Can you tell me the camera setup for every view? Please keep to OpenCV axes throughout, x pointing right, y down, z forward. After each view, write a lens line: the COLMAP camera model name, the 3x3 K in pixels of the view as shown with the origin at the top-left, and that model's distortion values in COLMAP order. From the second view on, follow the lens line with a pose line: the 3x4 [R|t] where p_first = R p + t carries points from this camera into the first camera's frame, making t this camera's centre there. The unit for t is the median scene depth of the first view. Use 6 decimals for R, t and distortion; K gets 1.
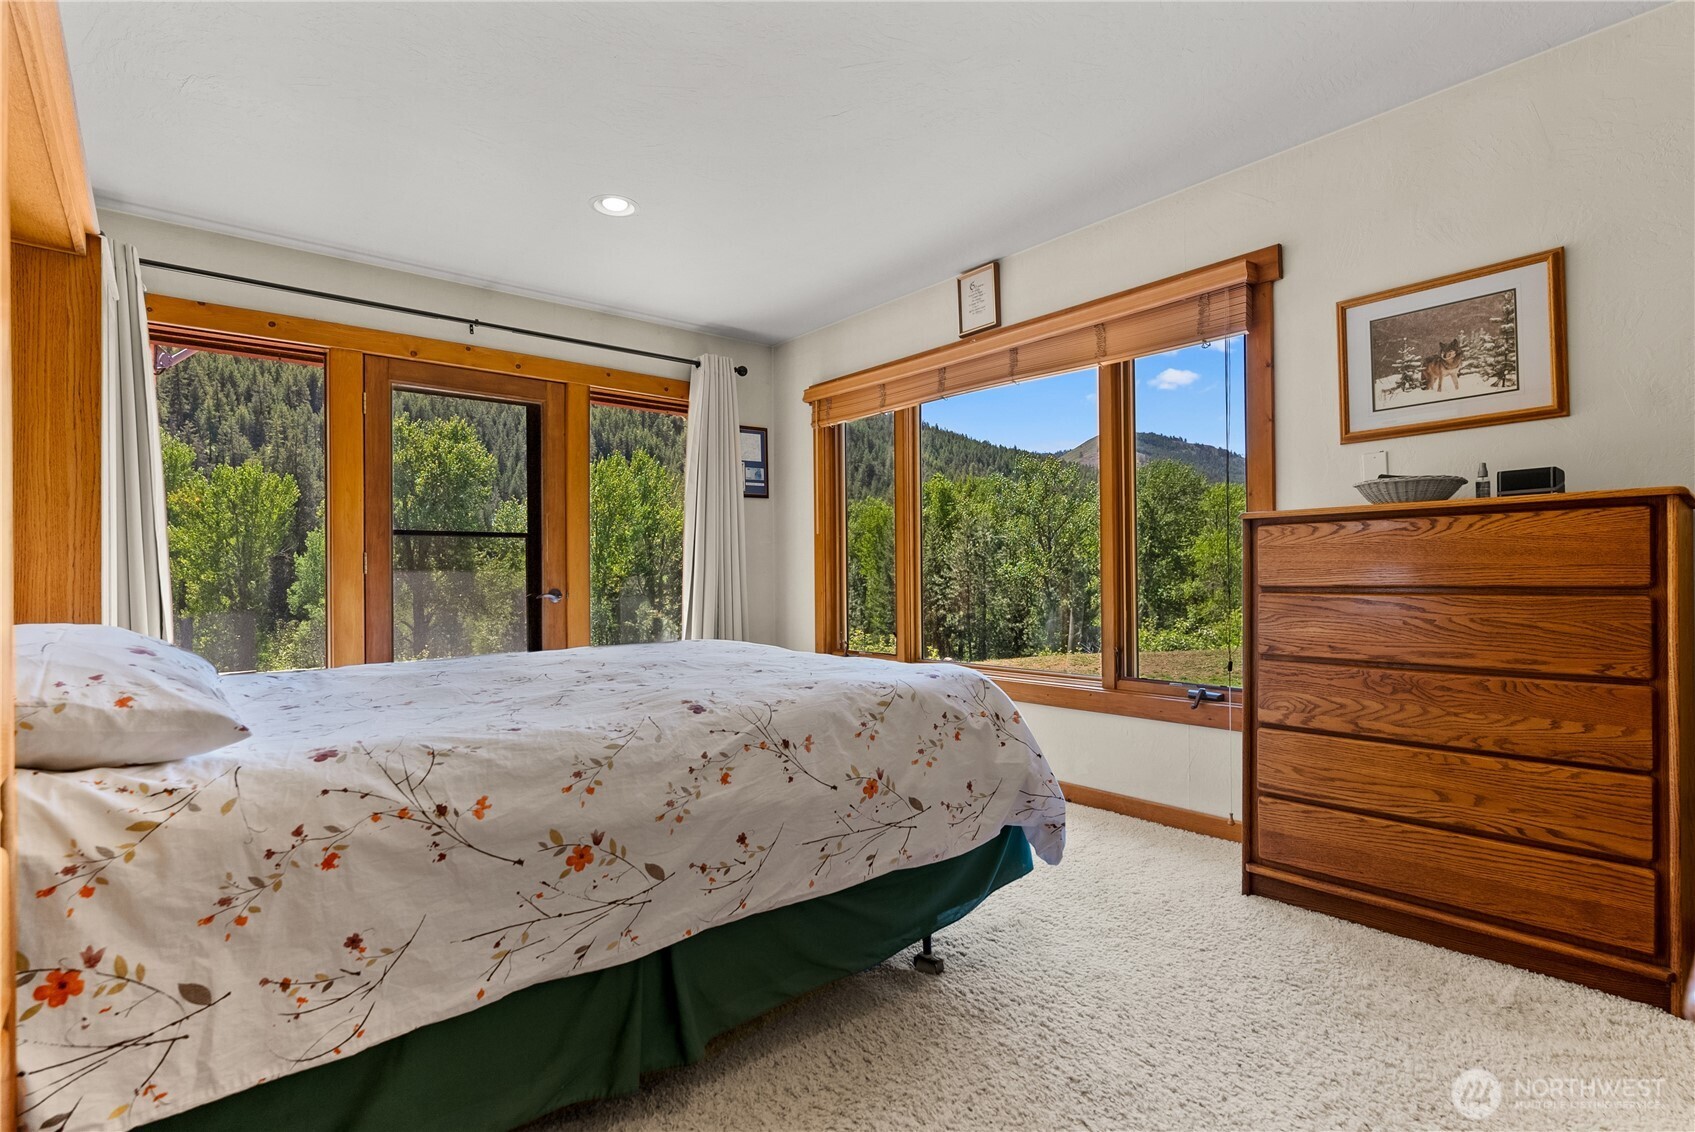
lens RADIAL K [[807.7, 0, 848.2], [0, 807.7, 563.2], [0, 0, 1]] dist [0.004483, 0.000287]
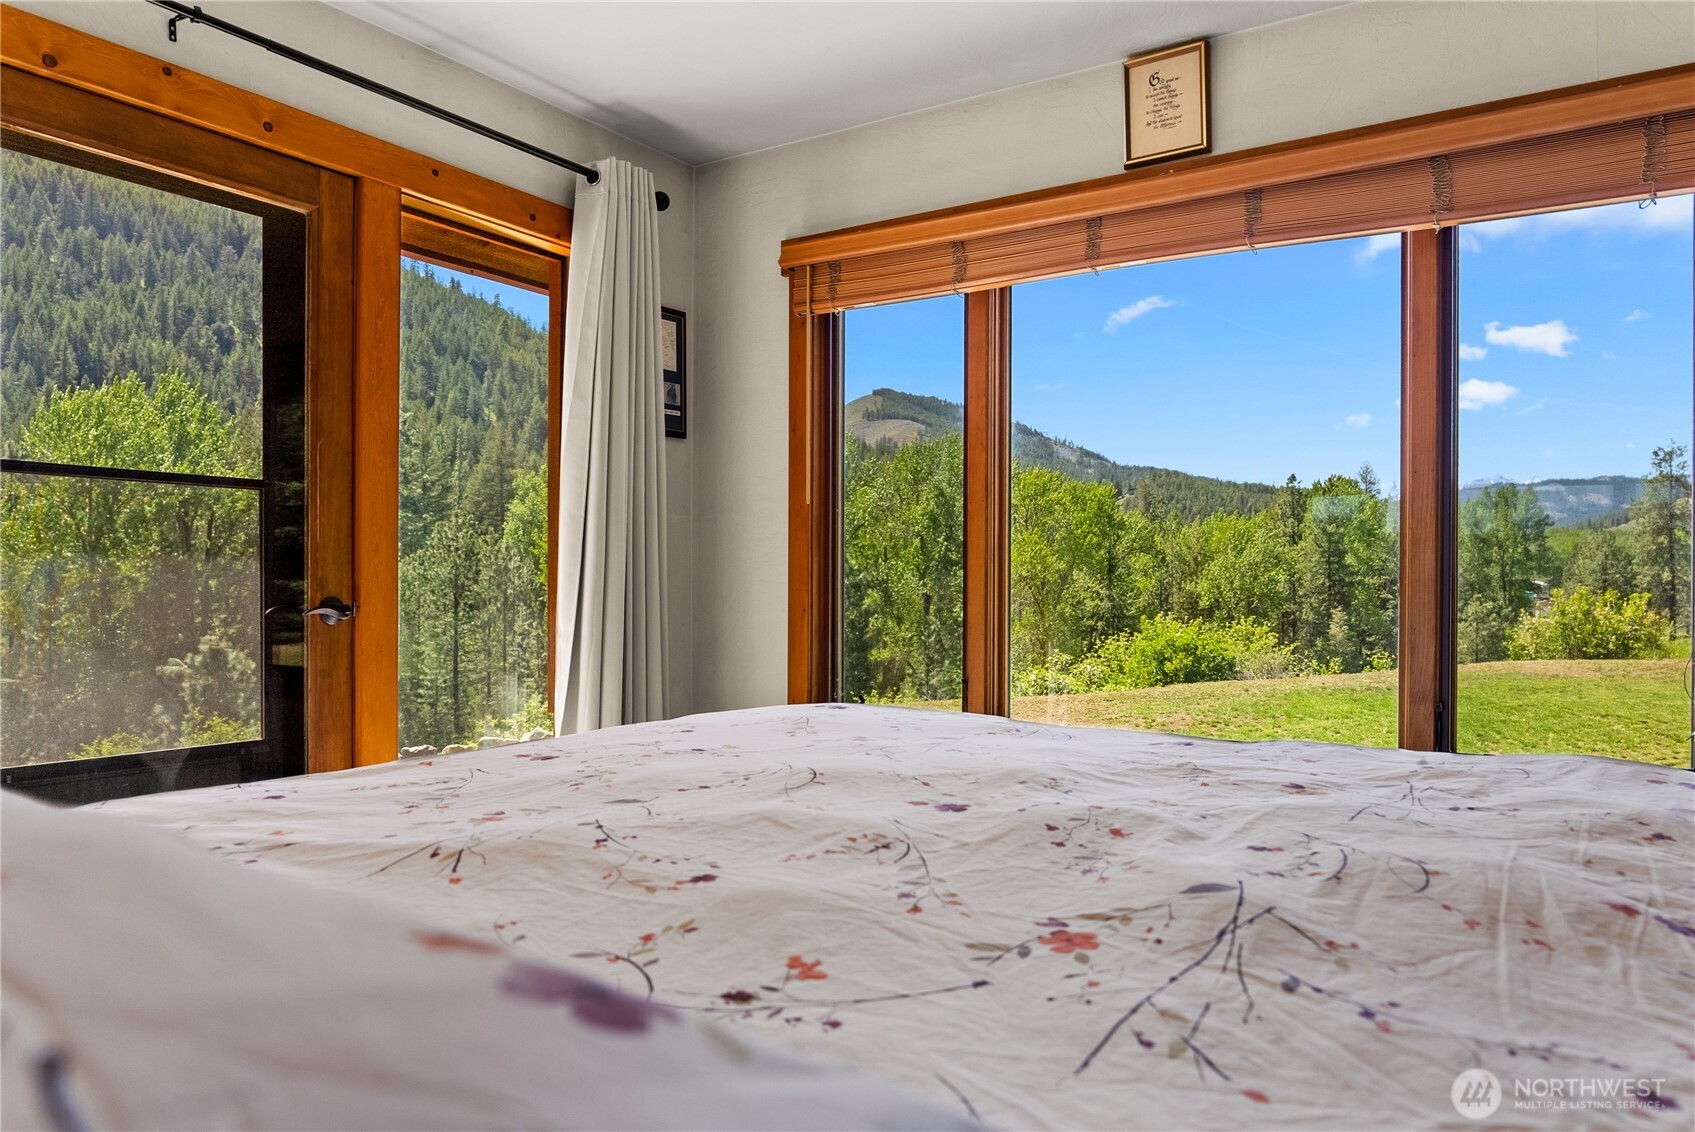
lens RADIAL K [[1169.0, 0, 847.9], [0, 1169.0, 579.4], [0, 0, 1]] dist [-0.001690, -0.012697]
pose [[0.959785, 0.015349, 0.280316, -0.258210], [-0.017903, 0.999818, 0.006554, 0.010548], [-0.280165, -0.011309, 0.959885, 0.235841]]
